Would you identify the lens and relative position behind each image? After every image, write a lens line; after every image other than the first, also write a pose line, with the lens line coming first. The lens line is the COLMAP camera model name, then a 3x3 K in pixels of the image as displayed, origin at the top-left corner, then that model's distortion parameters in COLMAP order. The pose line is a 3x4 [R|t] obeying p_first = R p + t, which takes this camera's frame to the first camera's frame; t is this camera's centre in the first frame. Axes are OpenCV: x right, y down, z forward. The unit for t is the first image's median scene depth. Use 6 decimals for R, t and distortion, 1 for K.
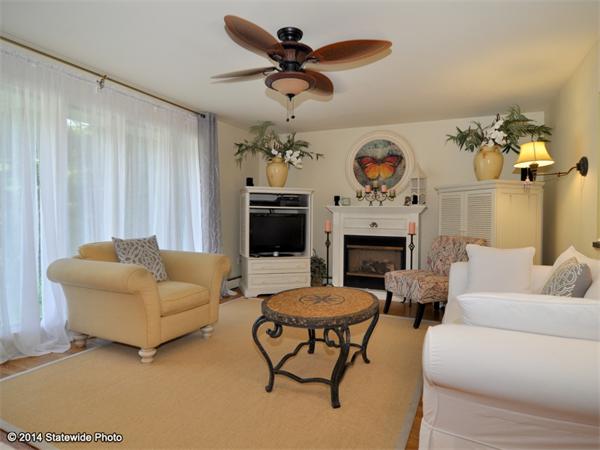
lens RADIAL K [[381.2, 0, 297.8], [0, 381.2, 219.8], [0, 0, 1]] dist [-0.001417, -0.007241]
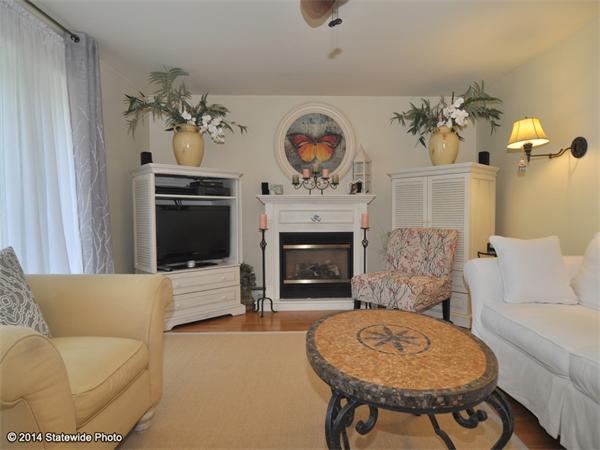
lens RADIAL K [[381.2, 0, 300.7], [0, 381.2, 227.3], [0, 0, 1]] dist [-0.001417, -0.007241]
pose [[0.902776, -0.035517, 0.428643, -0.179330], [0.025404, 0.999248, 0.029292, 0.007641], [-0.429361, -0.015555, 0.902999, 0.295559]]
